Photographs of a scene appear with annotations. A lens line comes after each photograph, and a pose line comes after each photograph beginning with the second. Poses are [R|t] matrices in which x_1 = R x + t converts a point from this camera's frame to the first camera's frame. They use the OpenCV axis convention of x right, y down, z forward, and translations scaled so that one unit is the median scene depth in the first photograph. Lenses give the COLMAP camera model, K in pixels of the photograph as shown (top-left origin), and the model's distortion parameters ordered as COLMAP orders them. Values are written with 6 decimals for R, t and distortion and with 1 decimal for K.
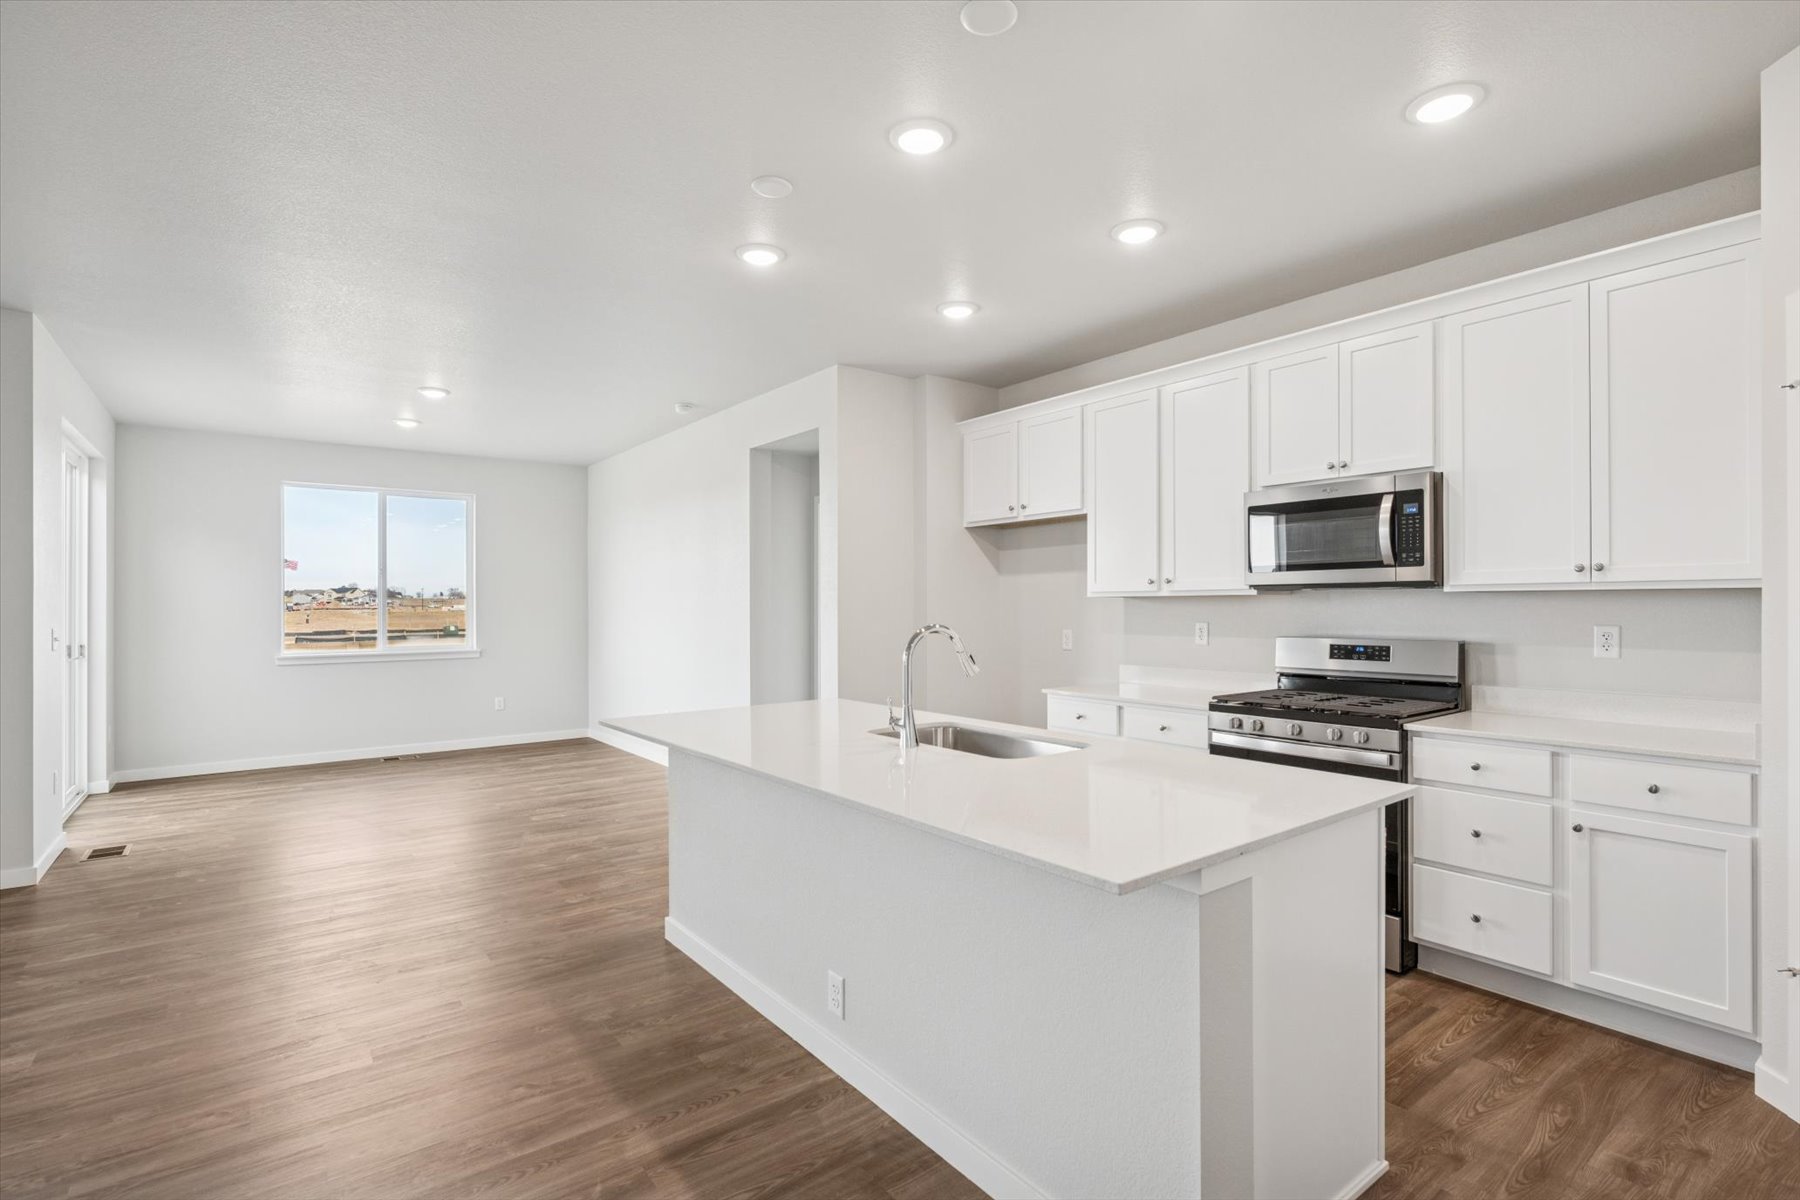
lens RADIAL K [[849.3, 0, 911.8], [0, 849.3, 609.3], [0, 0, 1]] dist [-0.001365, 0.000306]
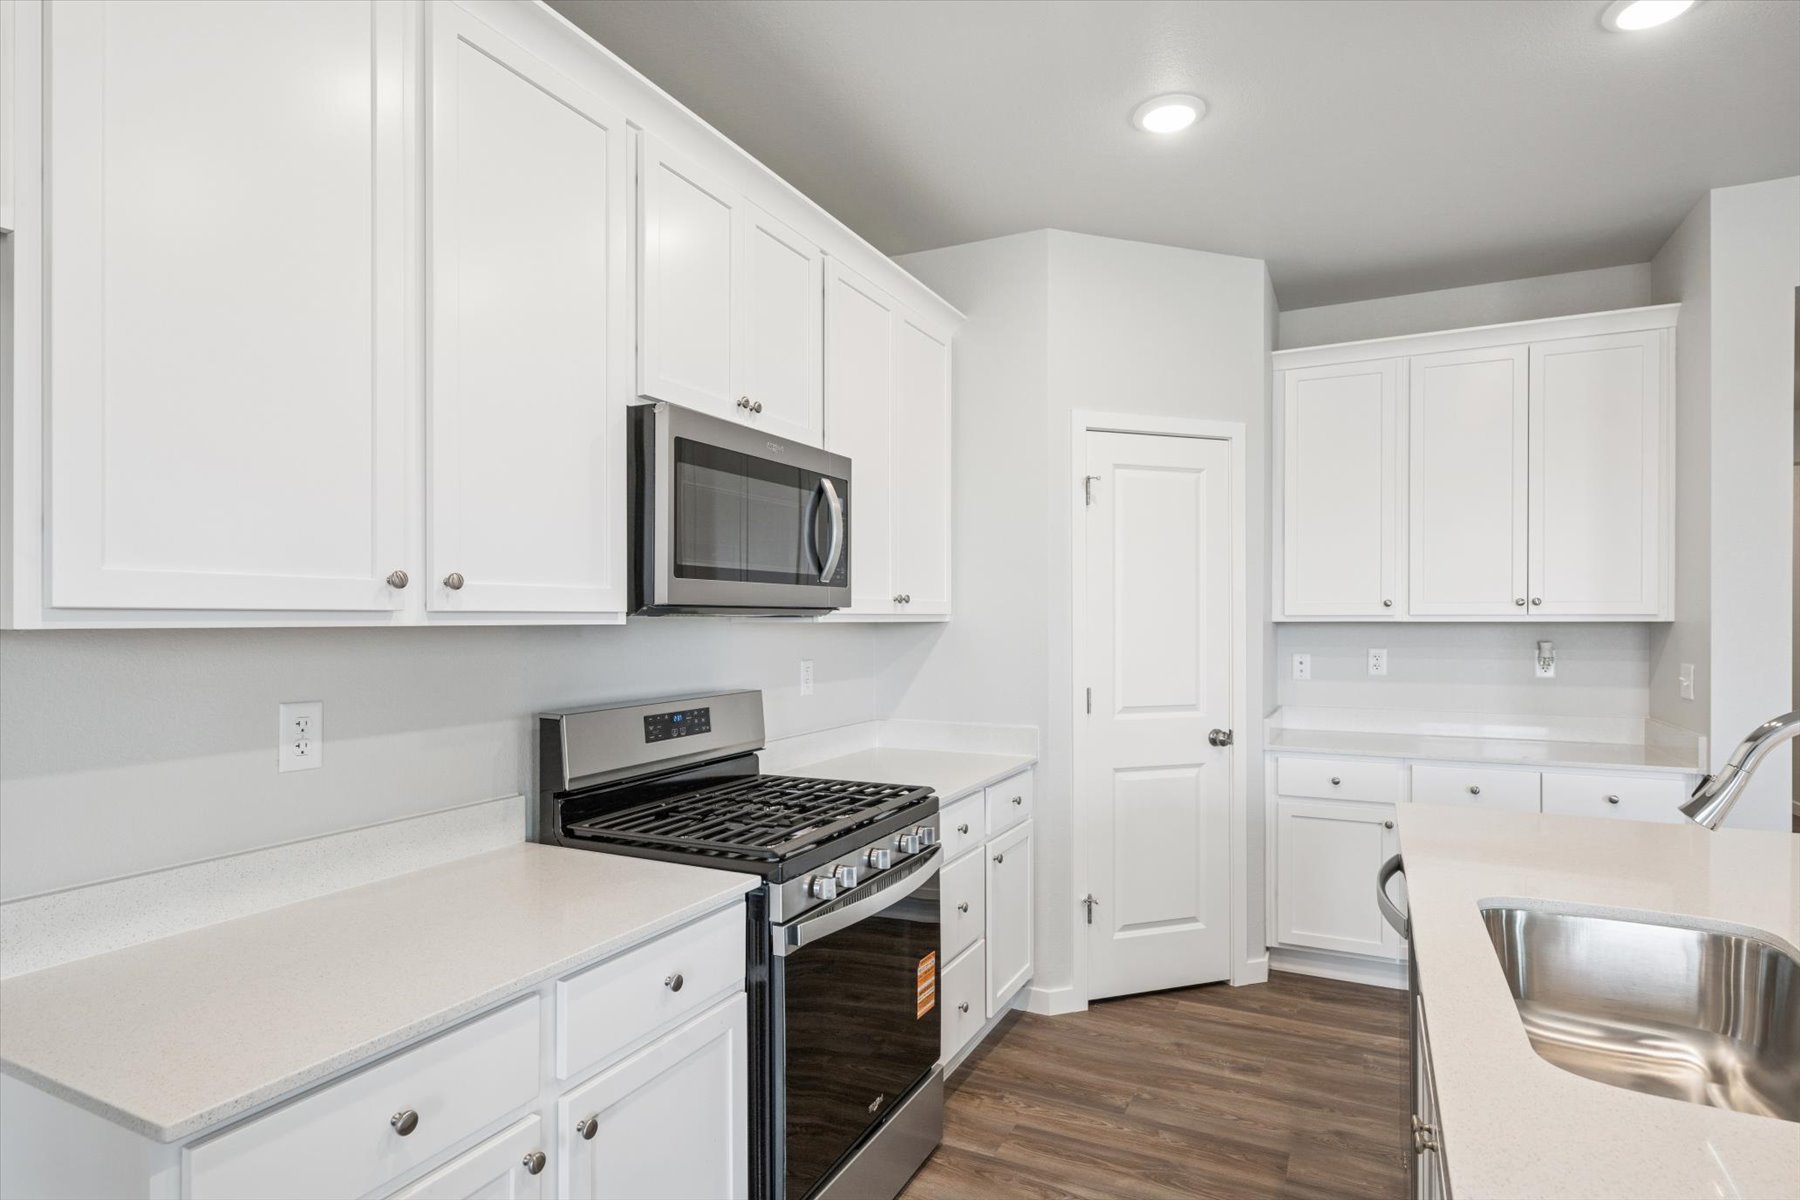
lens RADIAL K [[947.7, 0, 910.8], [0, 947.7, 618.5], [0, 0, 1]] dist [-0.005071, -0.000161]
pose [[-0.443037, 0.008246, 0.896466, -0.133655], [0.009746, 0.999943, -0.004381, -0.017972], [-0.896451, 0.006796, -0.443092, 1.197146]]
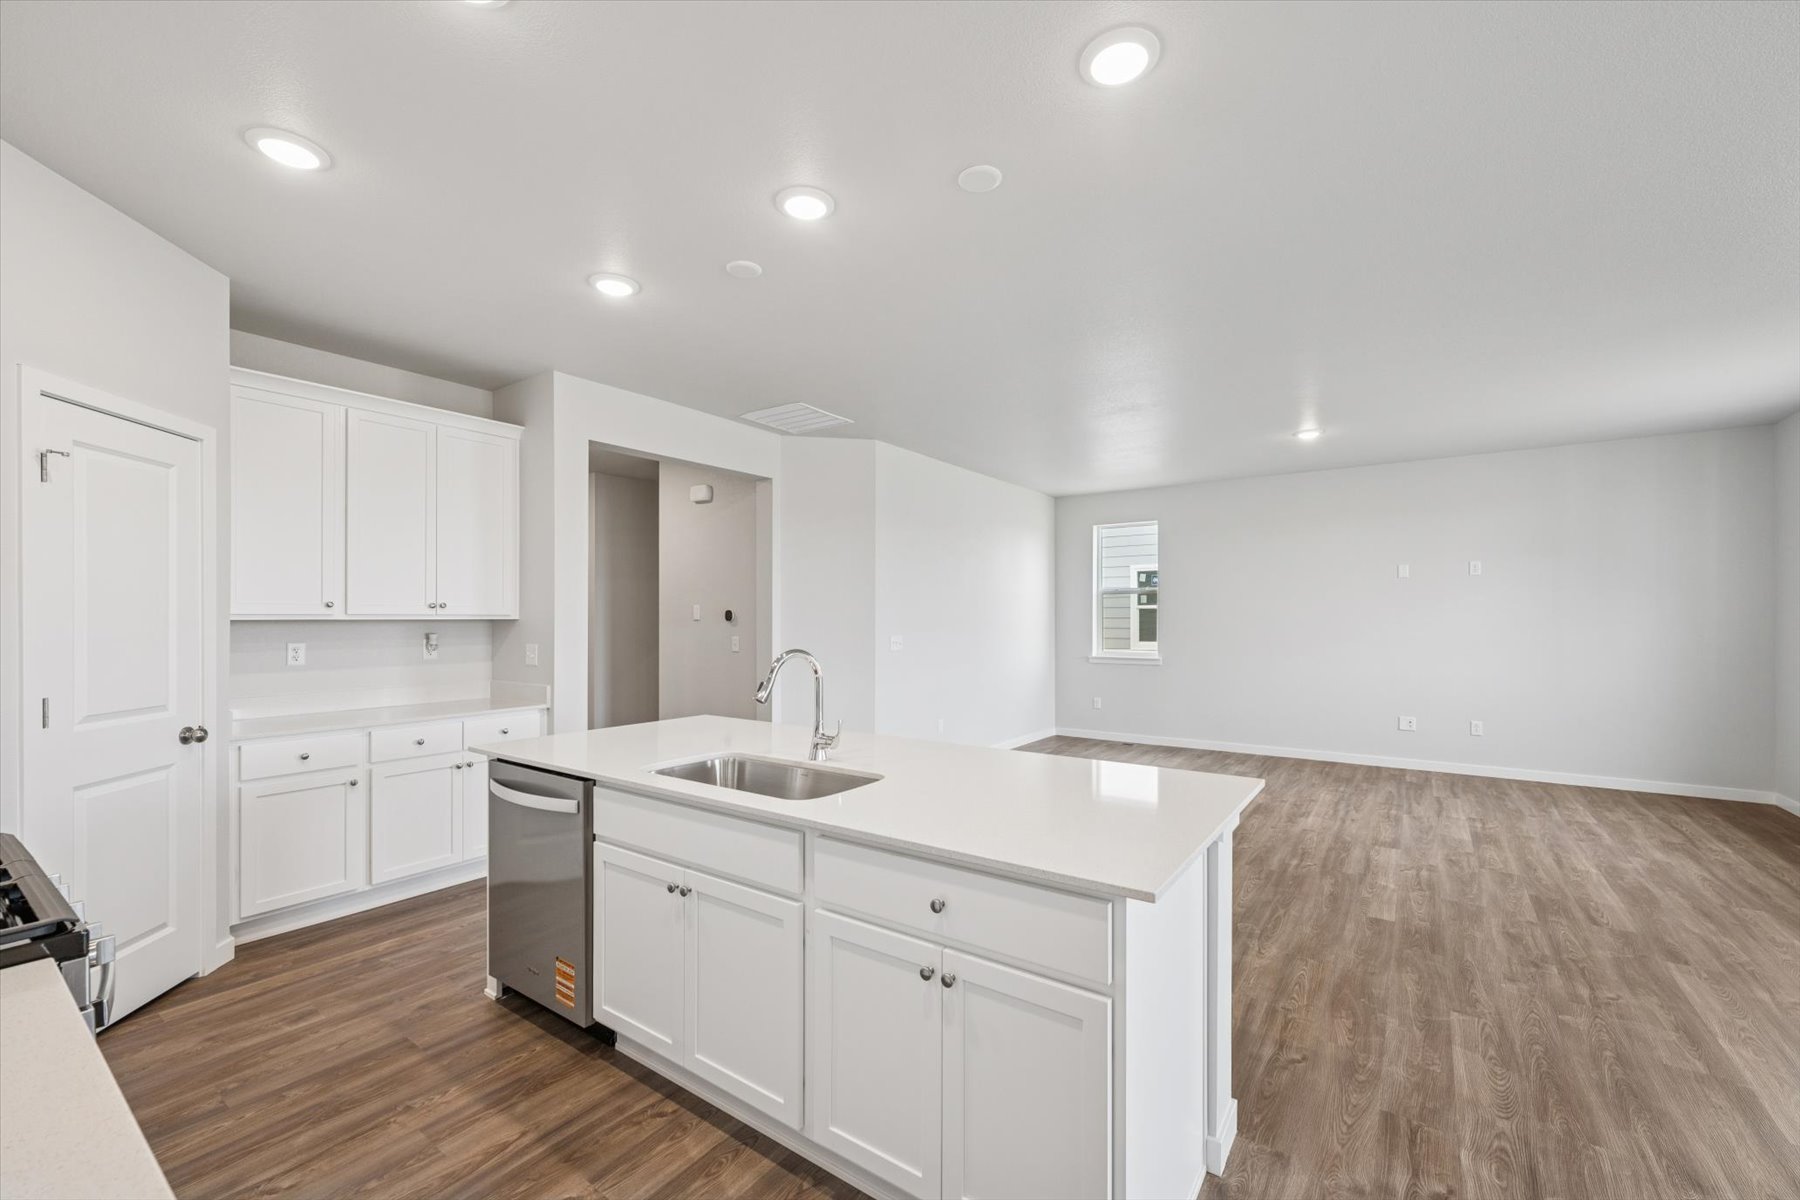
lens RADIAL K [[735.7, 0, 905.4], [0, 735.7, 620.7], [0, 0, 1]] dist [0.005895, -0.000210]
pose [[-0.954982, 0.009471, -0.296512, 0.125524], [0.006111, 0.999906, 0.012254, -0.019979], [0.296600, 0.009890, -0.954951, 1.438524]]
